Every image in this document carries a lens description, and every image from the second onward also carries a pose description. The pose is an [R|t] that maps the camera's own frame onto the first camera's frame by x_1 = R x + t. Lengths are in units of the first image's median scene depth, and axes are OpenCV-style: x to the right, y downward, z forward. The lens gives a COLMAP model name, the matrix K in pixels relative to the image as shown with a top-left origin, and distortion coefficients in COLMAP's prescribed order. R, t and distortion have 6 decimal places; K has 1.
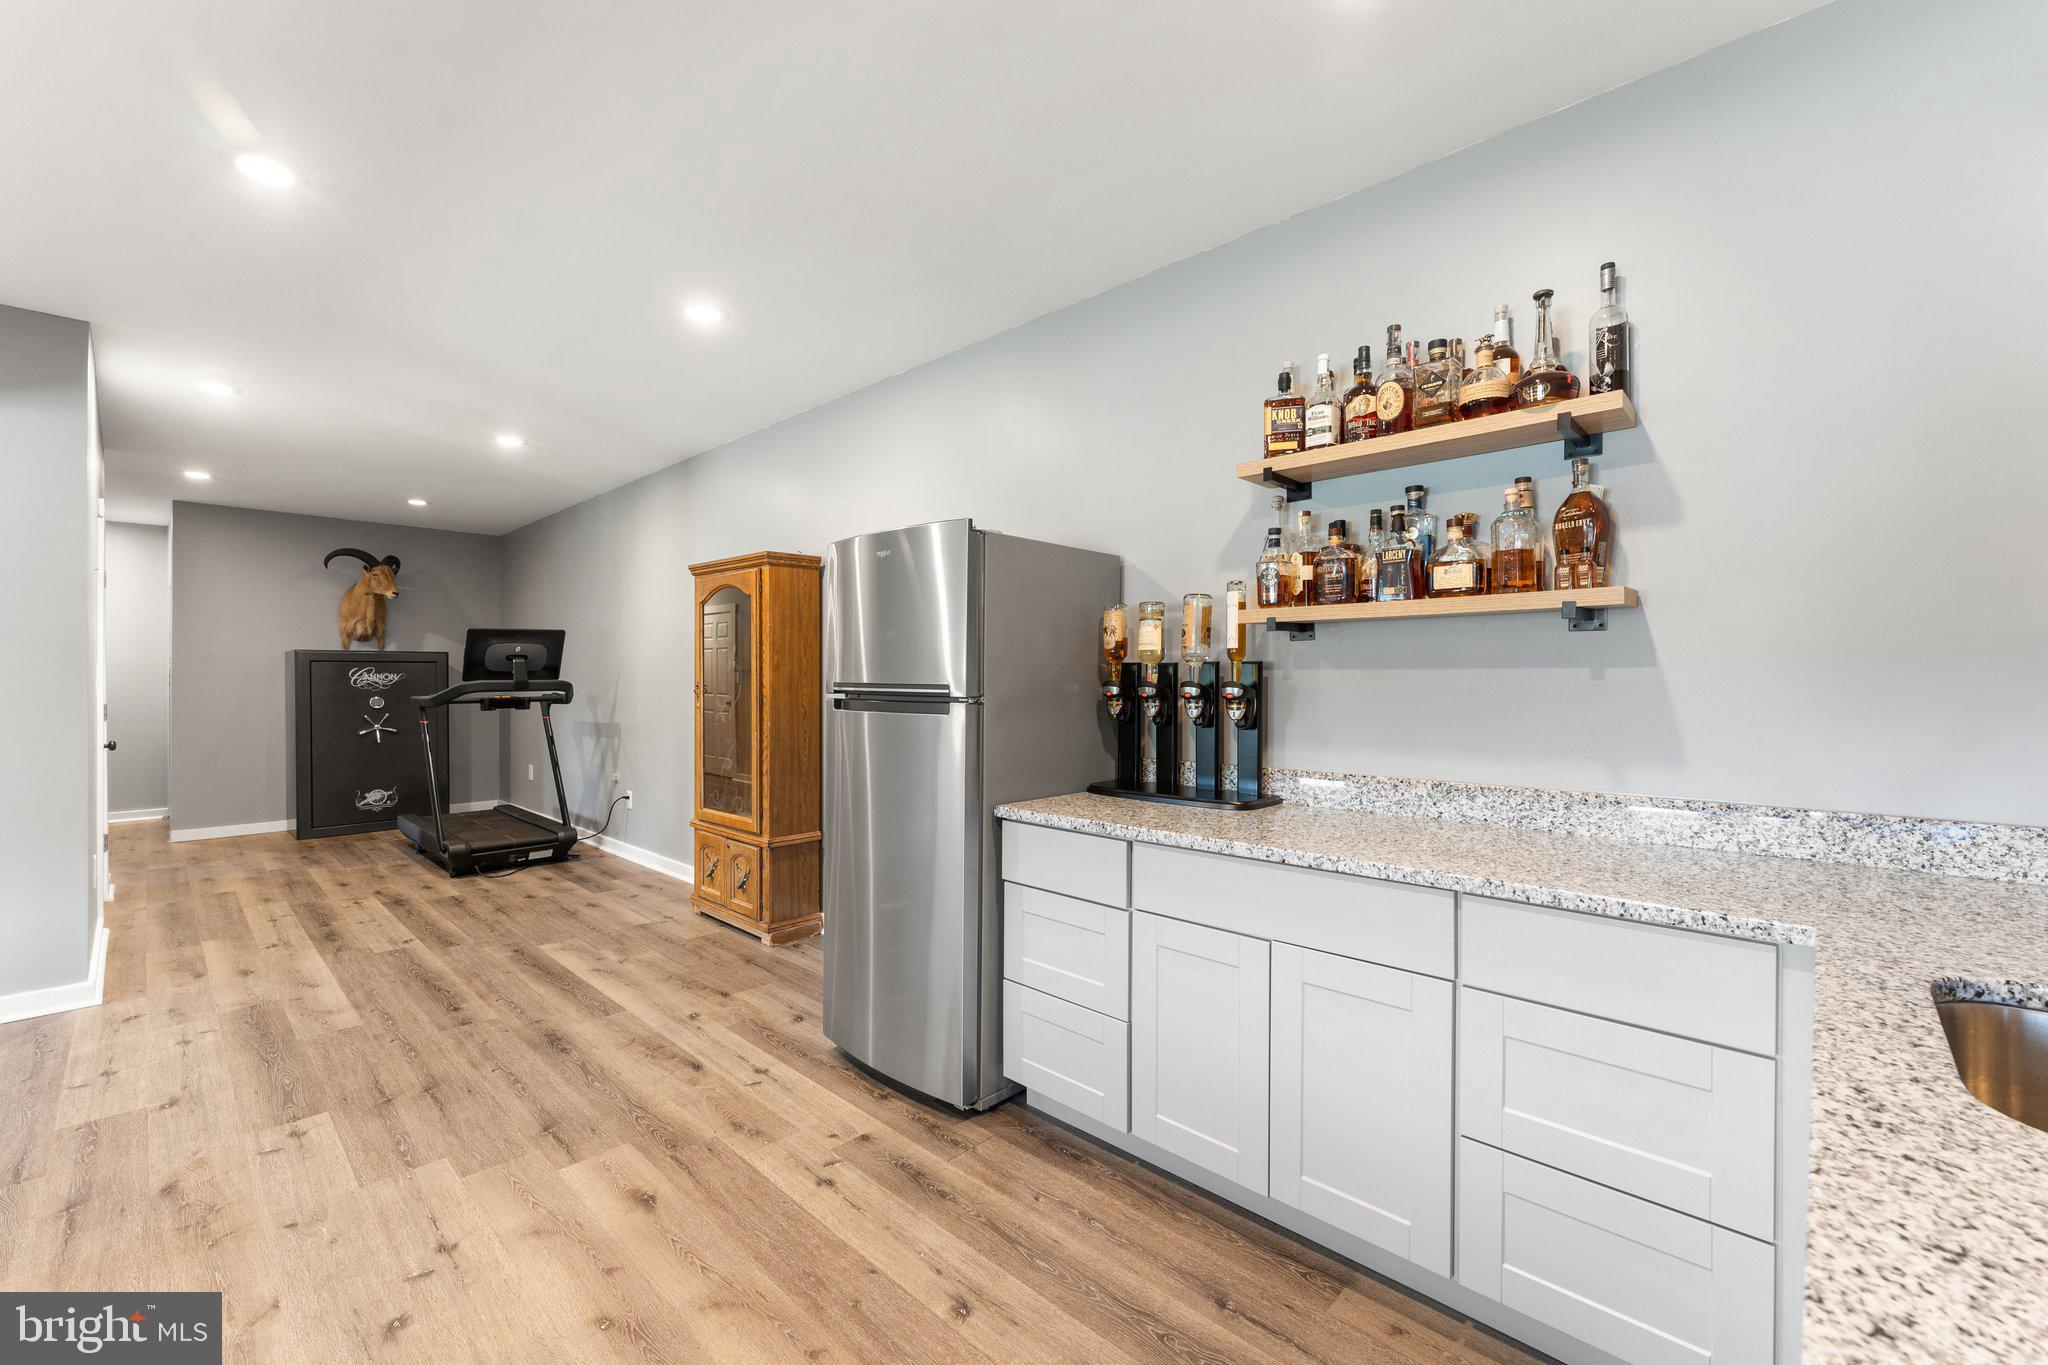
lens RADIAL K [[829.5, 0, 1015.4], [0, 829.5, 682.8], [0, 0, 1]] dist [0.000819, 0.000028]
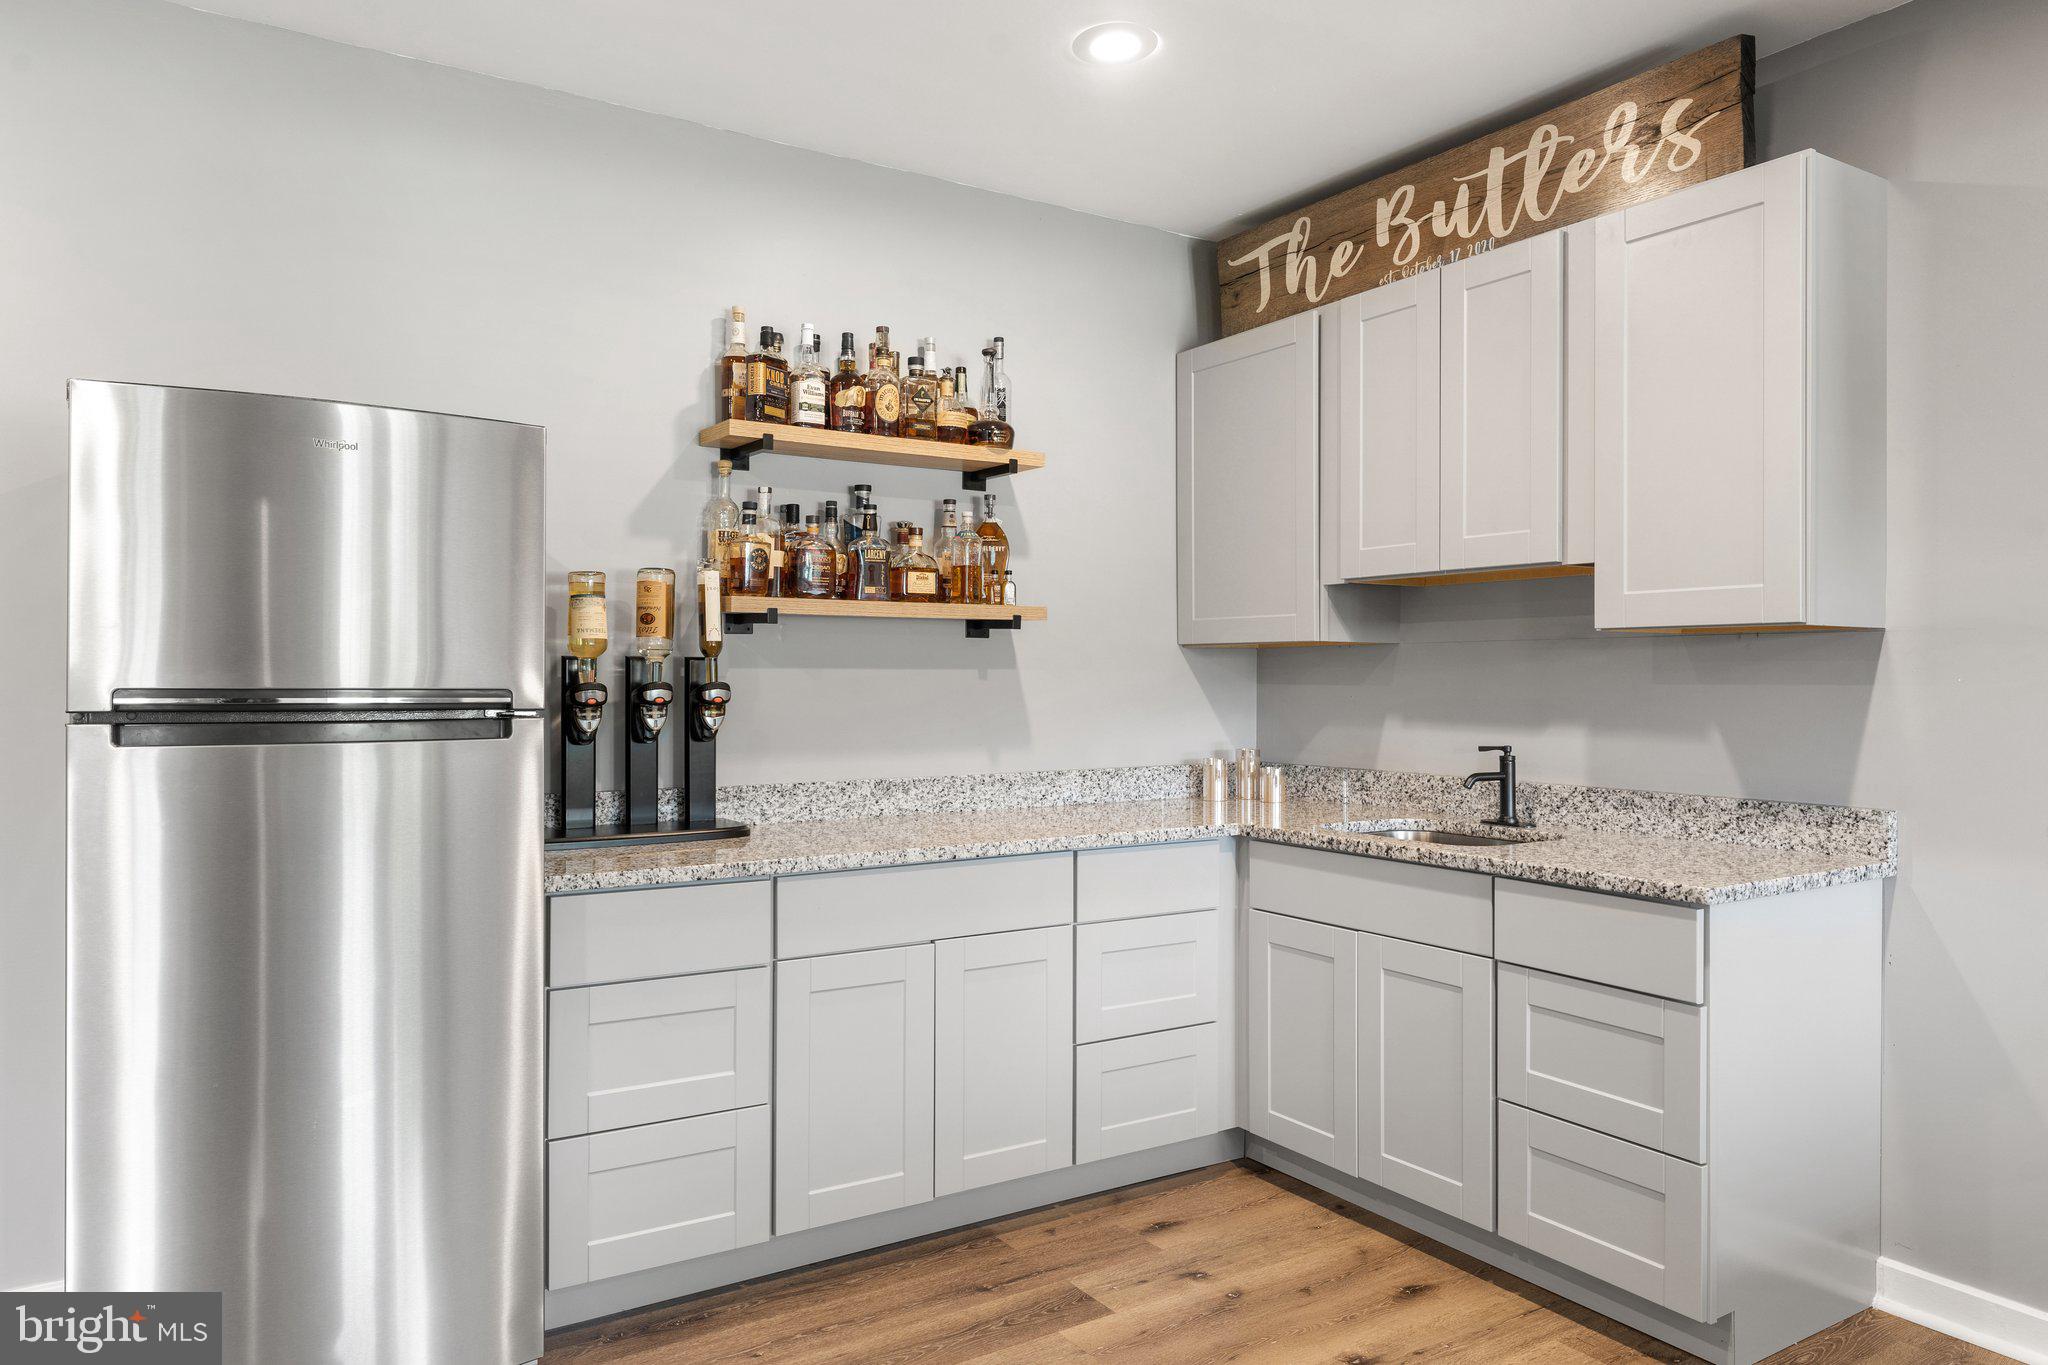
lens RADIAL K [[1354.7, 0, 1024.0], [0, 1354.7, 682.5], [0, 0, 1]] dist [0.003789, -0.000111]
pose [[0.242587, -0.004871, 0.970117, -1.119575], [0.003830, 0.999984, 0.004064, -0.006607], [-0.970122, 0.002729, 0.242602, 0.447361]]
